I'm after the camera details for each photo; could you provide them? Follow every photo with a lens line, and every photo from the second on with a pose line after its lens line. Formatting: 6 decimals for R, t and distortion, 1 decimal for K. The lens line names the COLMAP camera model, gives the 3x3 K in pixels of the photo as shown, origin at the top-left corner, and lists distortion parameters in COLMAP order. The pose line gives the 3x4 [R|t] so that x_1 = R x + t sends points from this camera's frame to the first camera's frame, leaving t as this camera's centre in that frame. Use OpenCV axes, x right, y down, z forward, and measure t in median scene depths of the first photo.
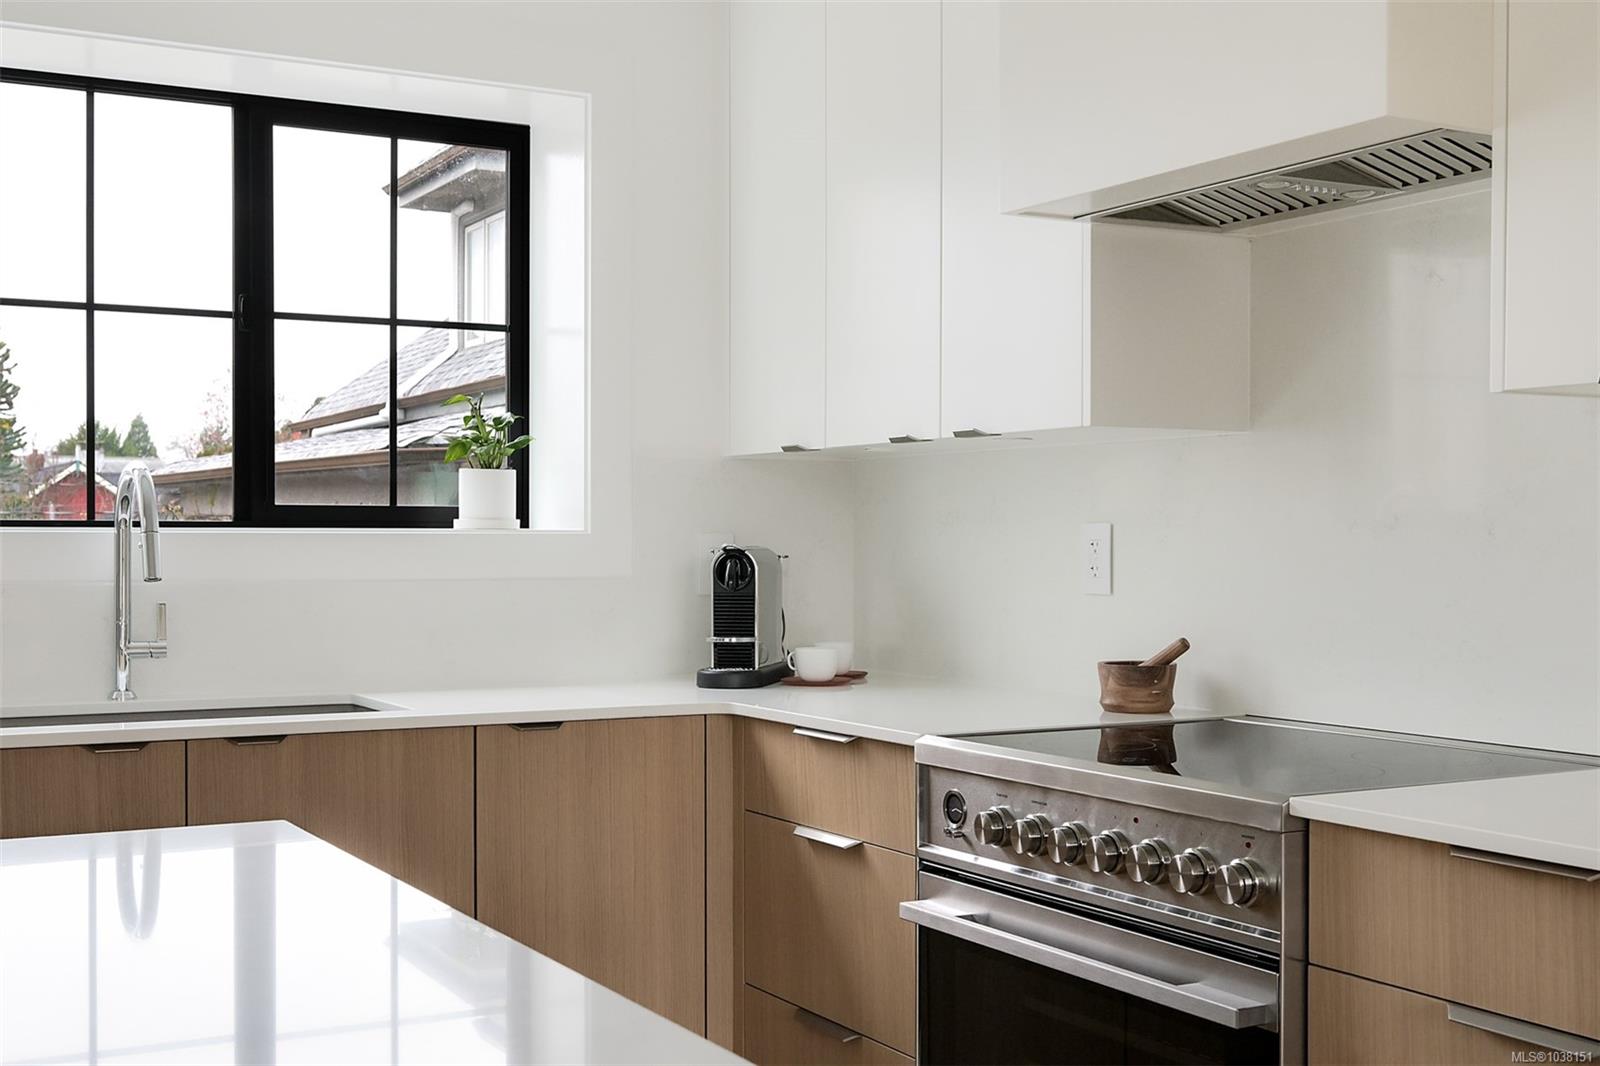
lens RADIAL K [[2010.7, 0, 805.6], [0, 2010.7, 537.0], [0, 0, 1]] dist [0.037058, 0.000000]
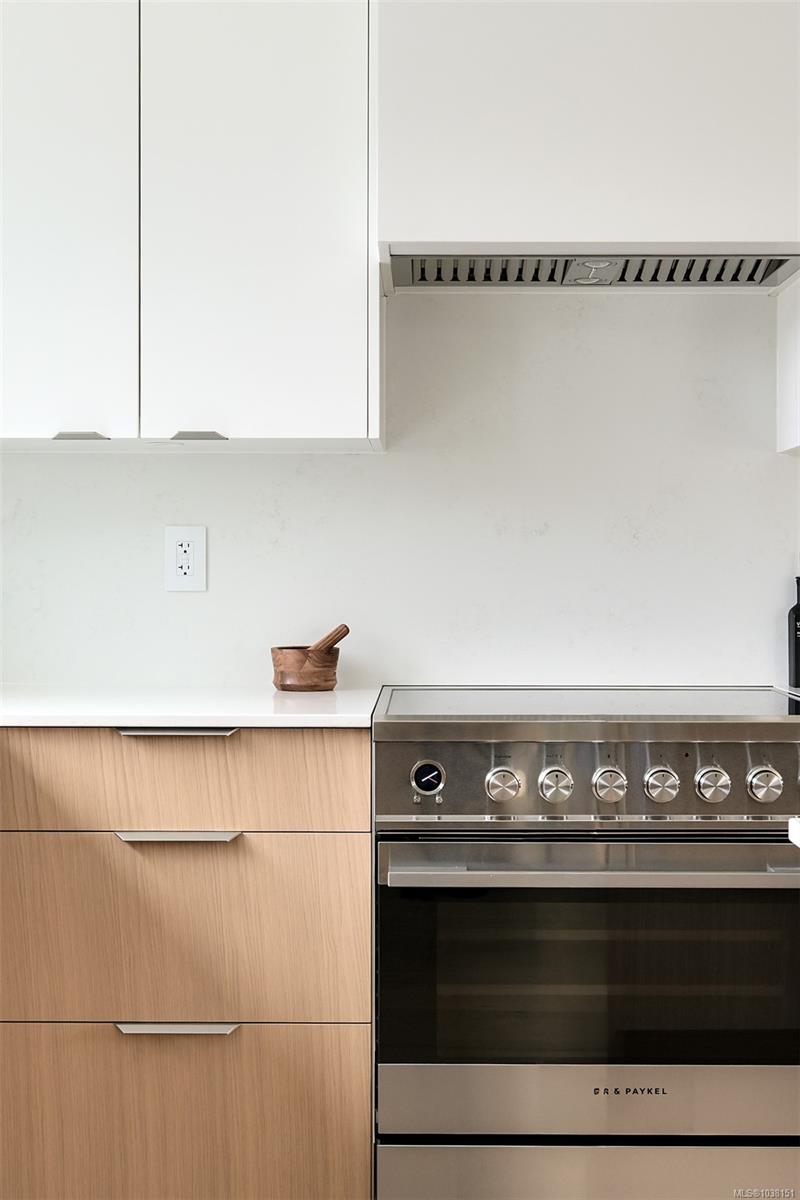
lens RADIAL K [[1508.0, 0, 398.0], [0, 1508.0, 605.0], [0, 0, 1]] dist [0.037058, 0.000000]
pose [[0.466596, -0.016676, 0.884313, -0.496220], [-0.000669, 0.999815, 0.019208, 0.018894], [-0.884470, -0.009554, 0.466499, 0.474055]]
